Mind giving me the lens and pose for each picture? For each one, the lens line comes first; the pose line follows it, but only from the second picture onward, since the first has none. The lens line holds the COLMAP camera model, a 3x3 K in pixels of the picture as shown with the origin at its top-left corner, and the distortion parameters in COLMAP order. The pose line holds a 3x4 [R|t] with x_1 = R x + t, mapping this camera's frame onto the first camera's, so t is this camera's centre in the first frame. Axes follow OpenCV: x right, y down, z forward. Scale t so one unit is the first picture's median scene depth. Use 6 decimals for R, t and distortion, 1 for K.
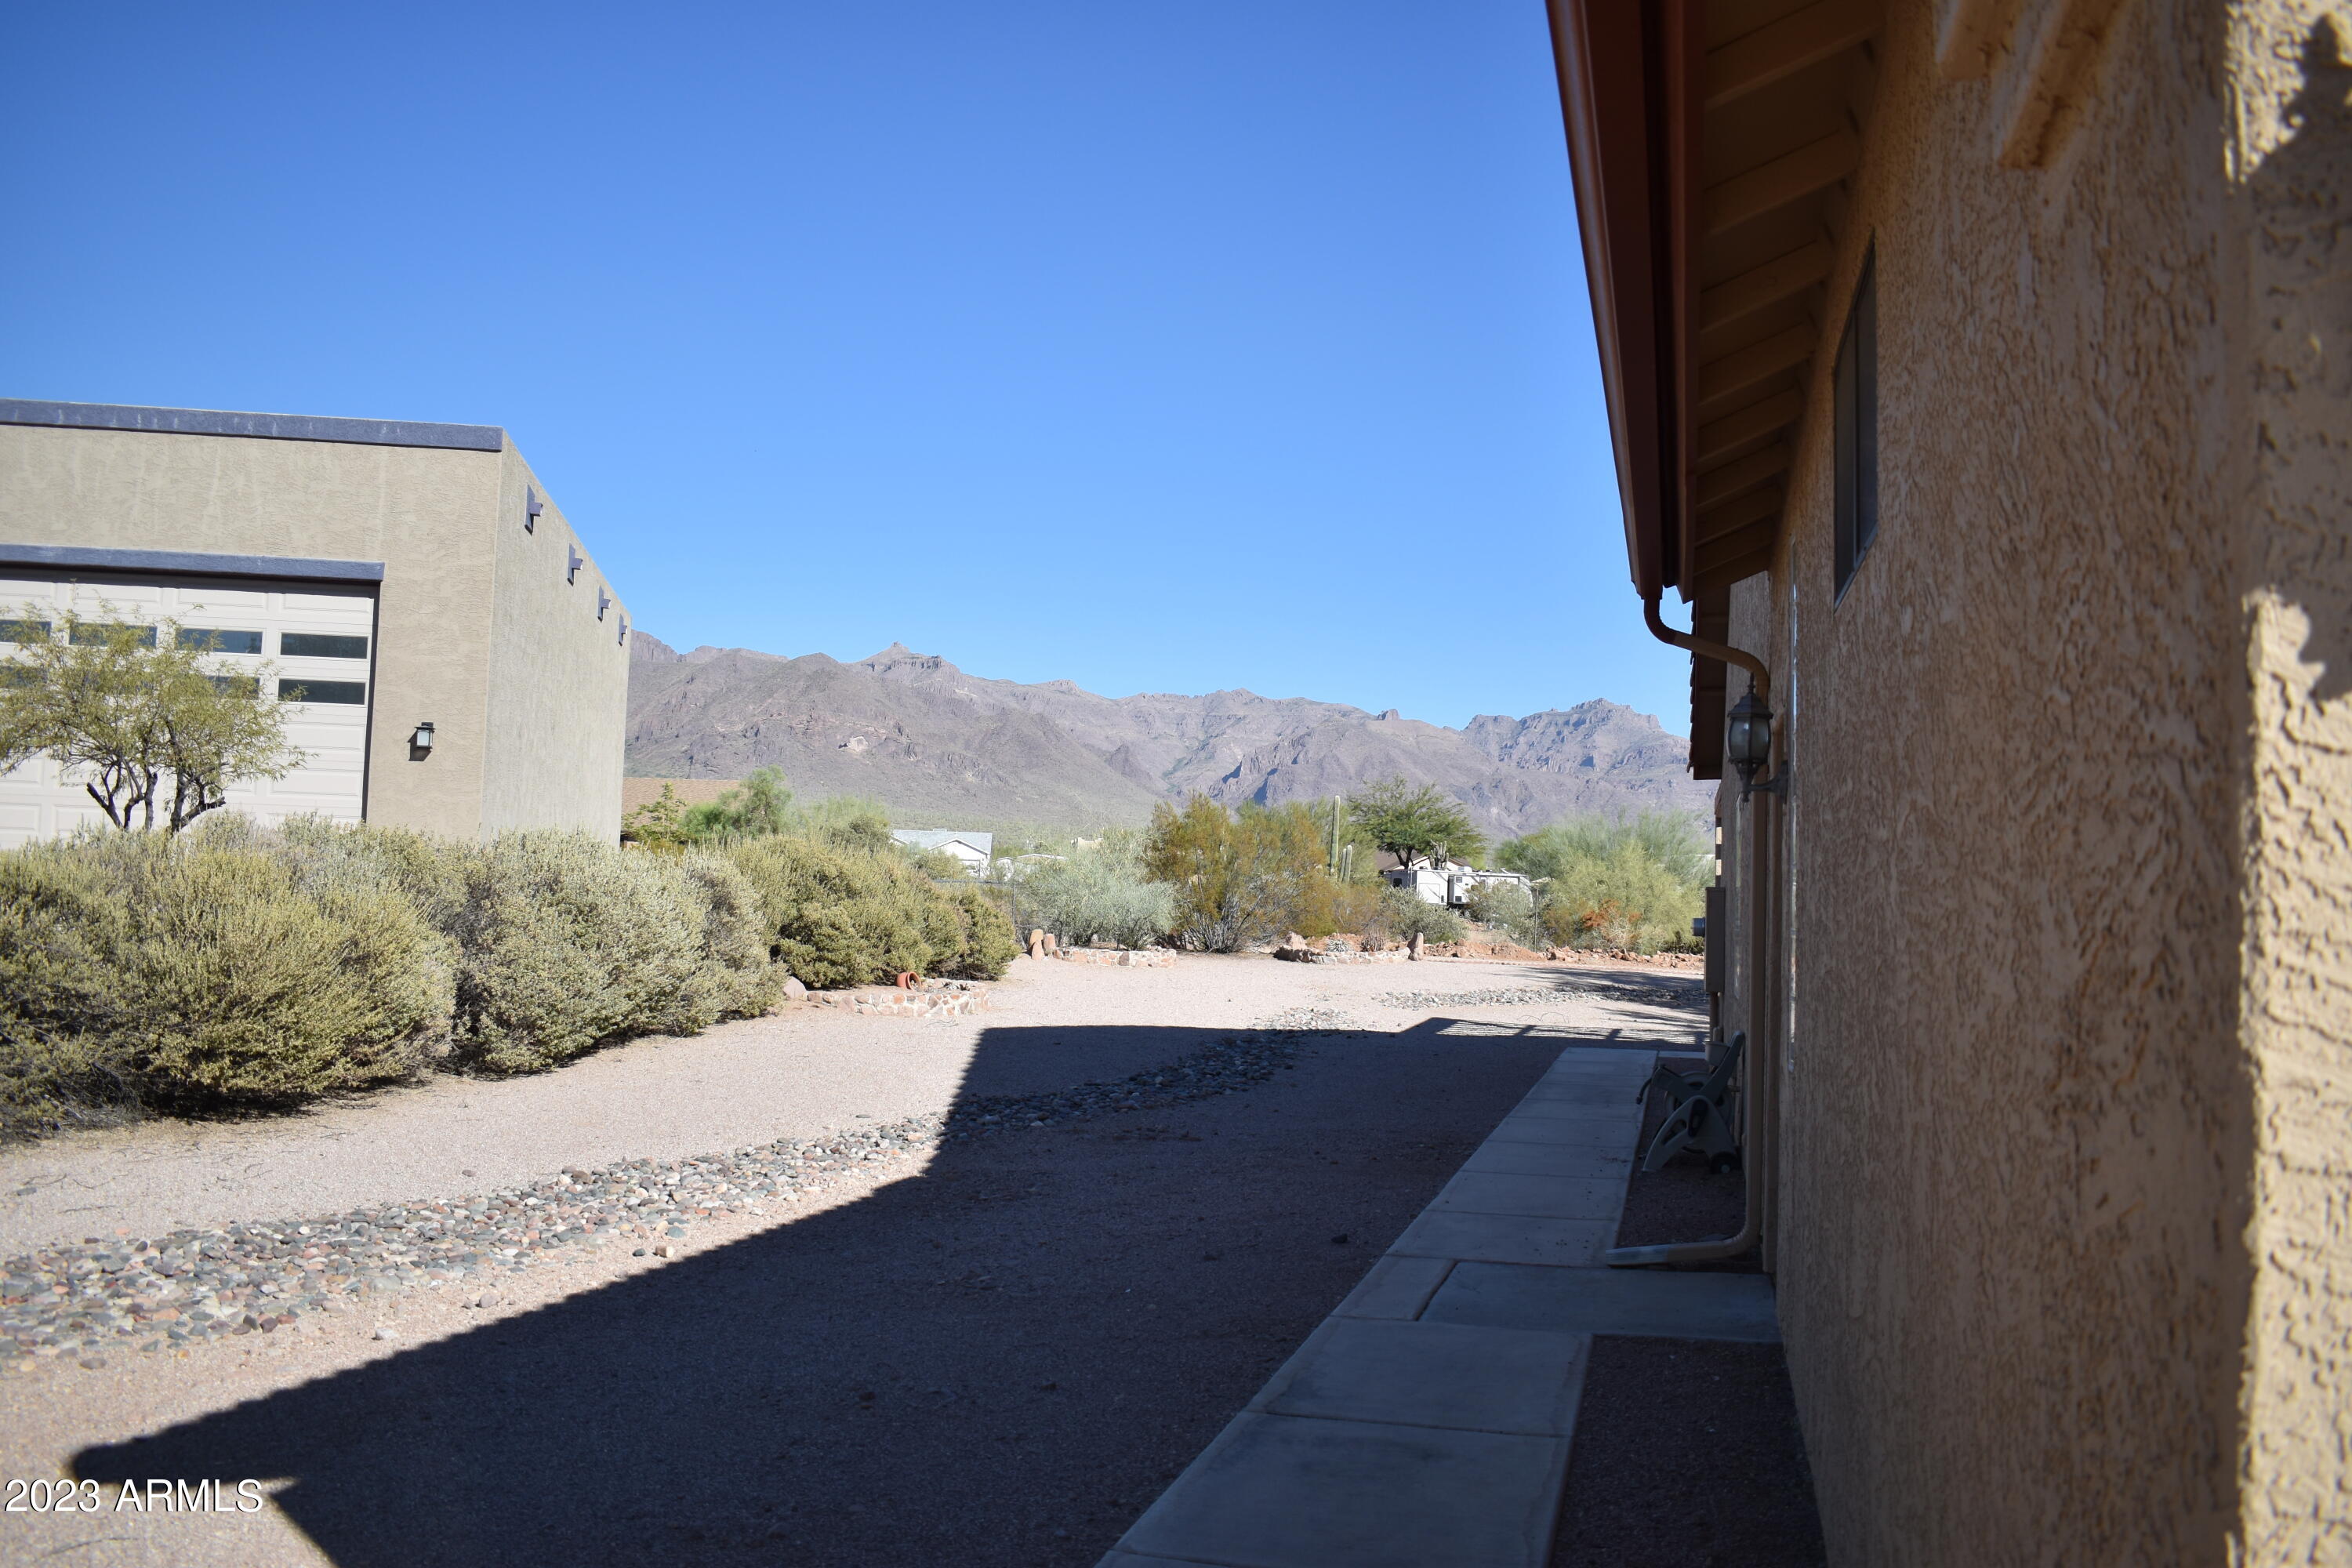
lens RADIAL K [[1804.3, 0, 1161.7], [0, 1804.3, 788.6], [0, 0, 1]] dist [-0.113550, 0.029146]
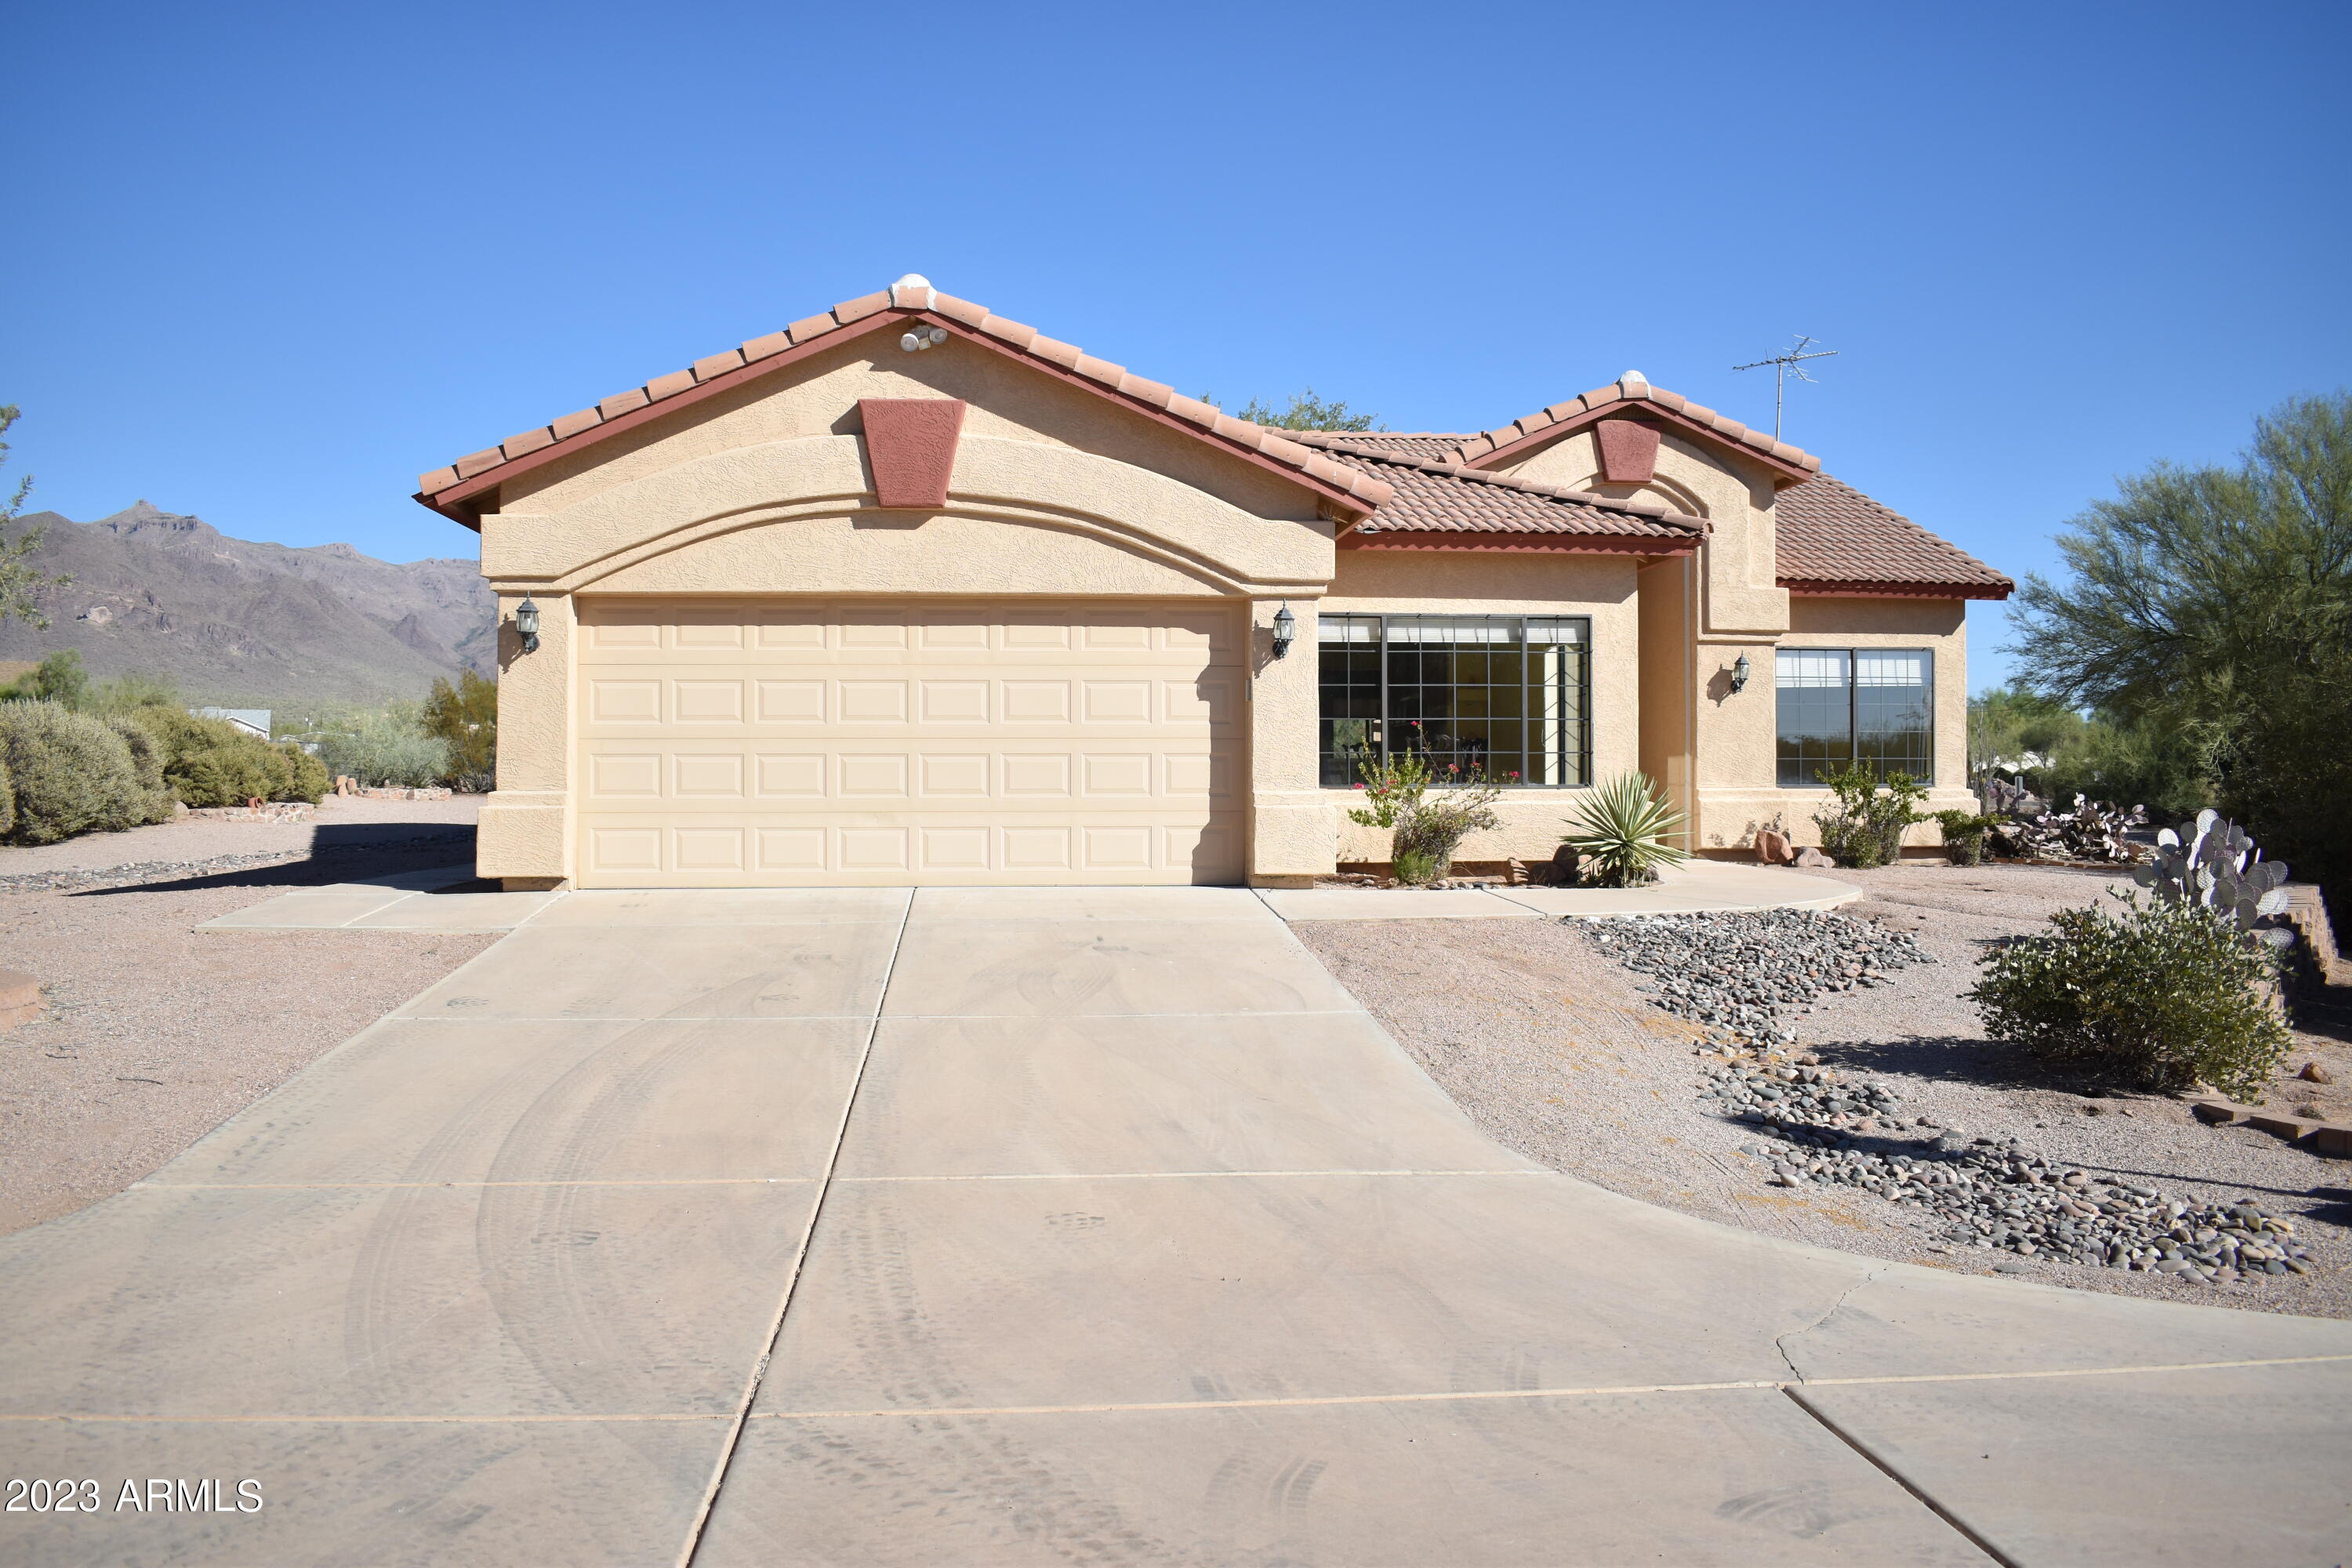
lens RADIAL K [[1804.3, 0, 1161.7], [0, 1804.3, 788.6], [0, 0, 1]] dist [-0.113550, 0.029146]
pose [[0.928939, -0.031355, 0.368902, 0.018092], [0.004408, 0.997273, 0.073664, -0.007317], [-0.370206, -0.066803, 0.926544, -0.599014]]
